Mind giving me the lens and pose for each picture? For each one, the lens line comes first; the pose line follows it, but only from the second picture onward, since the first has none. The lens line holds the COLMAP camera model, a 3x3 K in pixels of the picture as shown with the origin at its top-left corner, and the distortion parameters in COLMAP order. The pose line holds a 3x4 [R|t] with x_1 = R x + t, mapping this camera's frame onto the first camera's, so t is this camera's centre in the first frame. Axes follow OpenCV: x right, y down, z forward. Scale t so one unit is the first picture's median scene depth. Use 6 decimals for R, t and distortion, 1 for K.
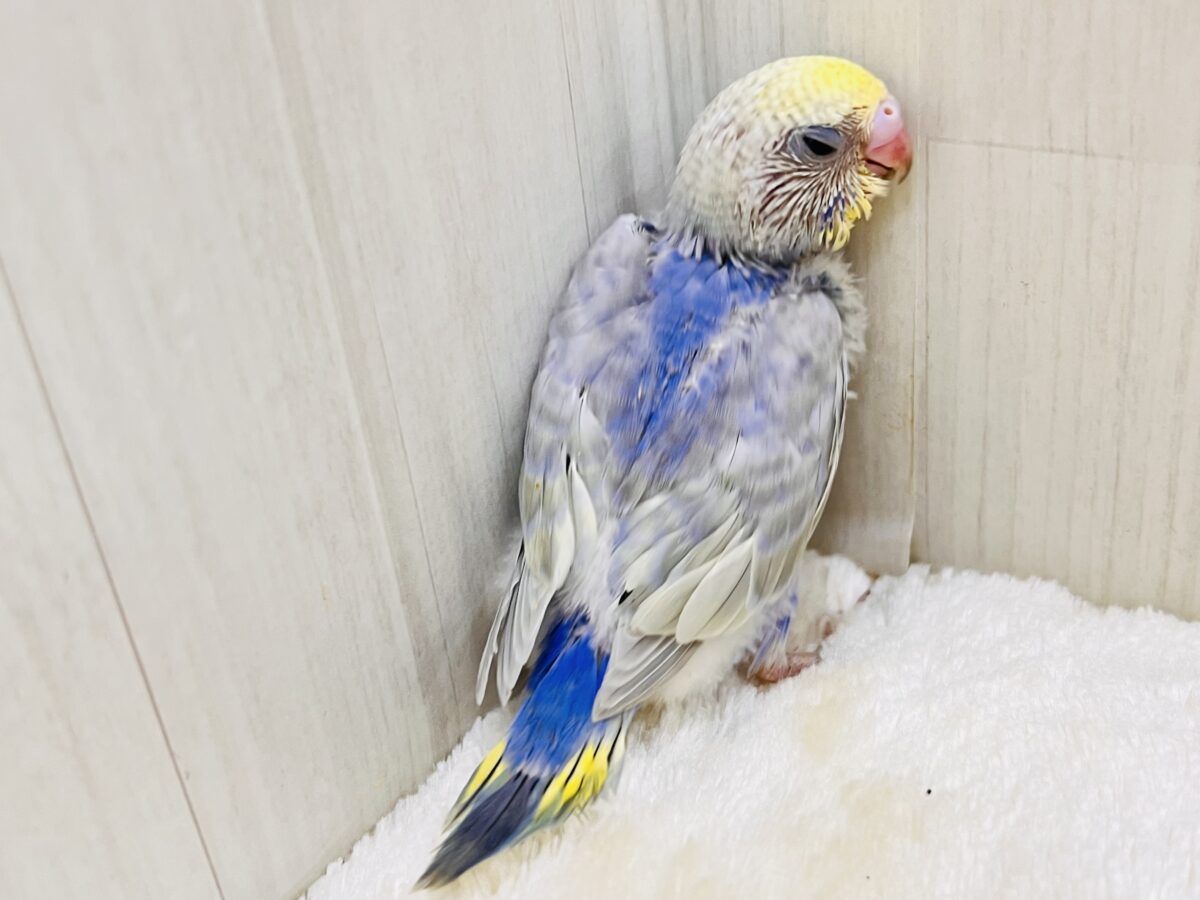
lens RADIAL K [[1291.3, 0, 600.0], [0, 1291.3, 450.0], [0, 0, 1]] dist [-0.094218, -0.028886]
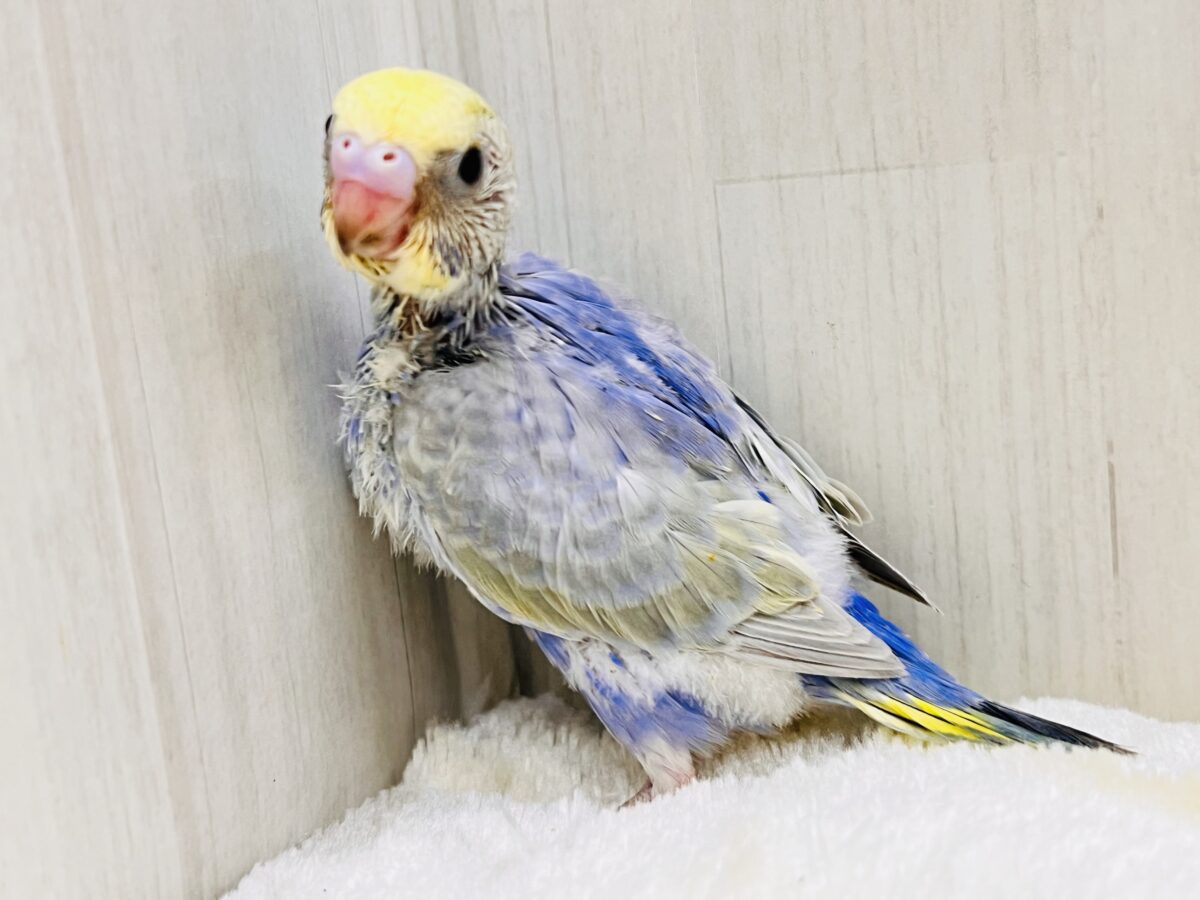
lens RADIAL K [[1564.6, 0, 600.0], [0, 1564.6, 450.0], [0, 0, 1]] dist [-0.013818, -0.263502]
pose [[0.983206, -0.028769, 0.180217, -0.047792], [0.081806, 0.952206, -0.294298, 0.299799], [-0.163137, 0.304098, 0.938568, -0.029049]]
